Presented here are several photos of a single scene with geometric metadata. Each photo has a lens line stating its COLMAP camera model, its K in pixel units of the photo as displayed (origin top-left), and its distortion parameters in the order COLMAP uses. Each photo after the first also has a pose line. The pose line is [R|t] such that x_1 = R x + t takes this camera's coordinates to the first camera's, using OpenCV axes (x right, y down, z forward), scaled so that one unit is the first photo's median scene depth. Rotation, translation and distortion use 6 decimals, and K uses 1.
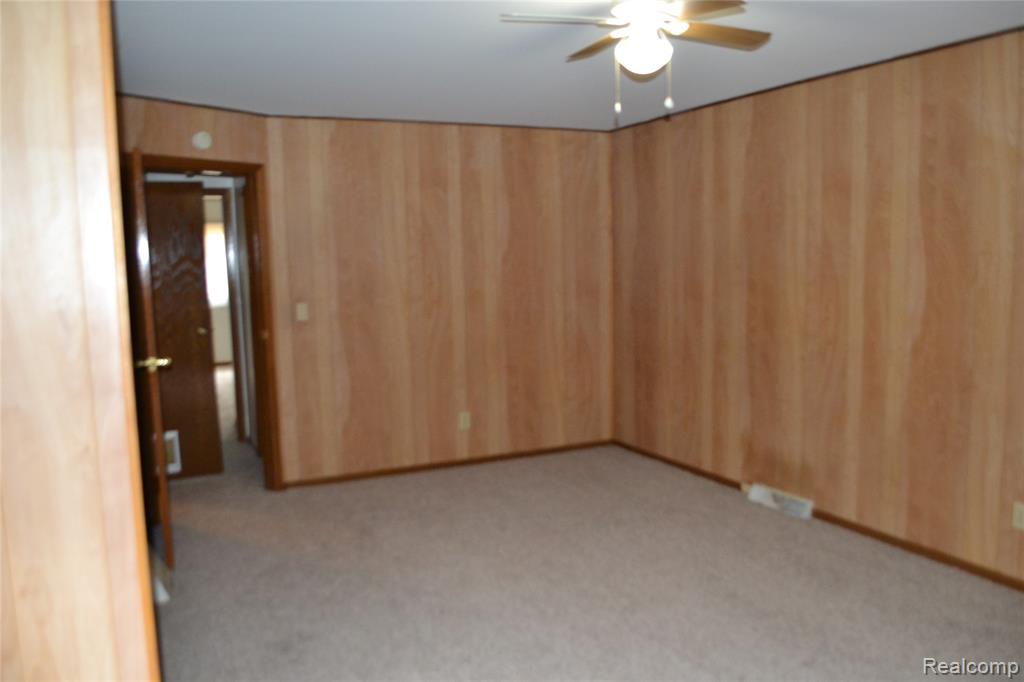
lens RADIAL K [[837.8, 0, 514.8], [0, 837.8, 346.2], [0, 0, 1]] dist [-0.086064, 0.006264]
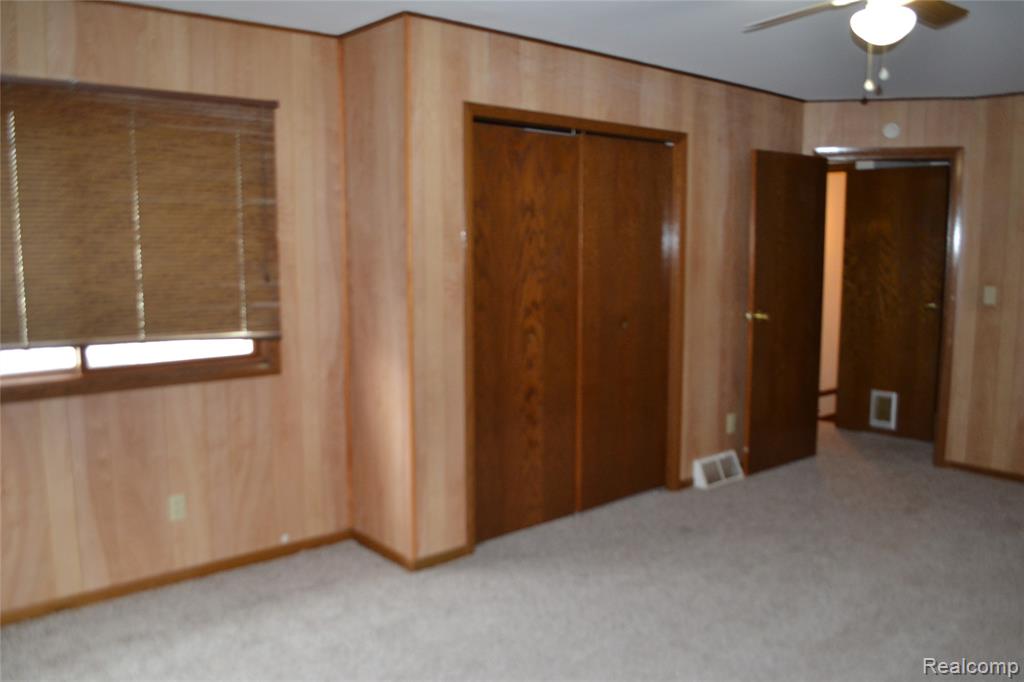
lens RADIAL K [[837.8, 0, 511.8], [0, 837.8, 341.0], [0, 0, 1]] dist [-0.086064, 0.006264]
pose [[0.272519, 0.138662, -0.952106, 0.647807], [-0.115222, 0.987143, 0.110785, -0.037626], [0.955226, 0.079513, 0.284992, 0.247574]]
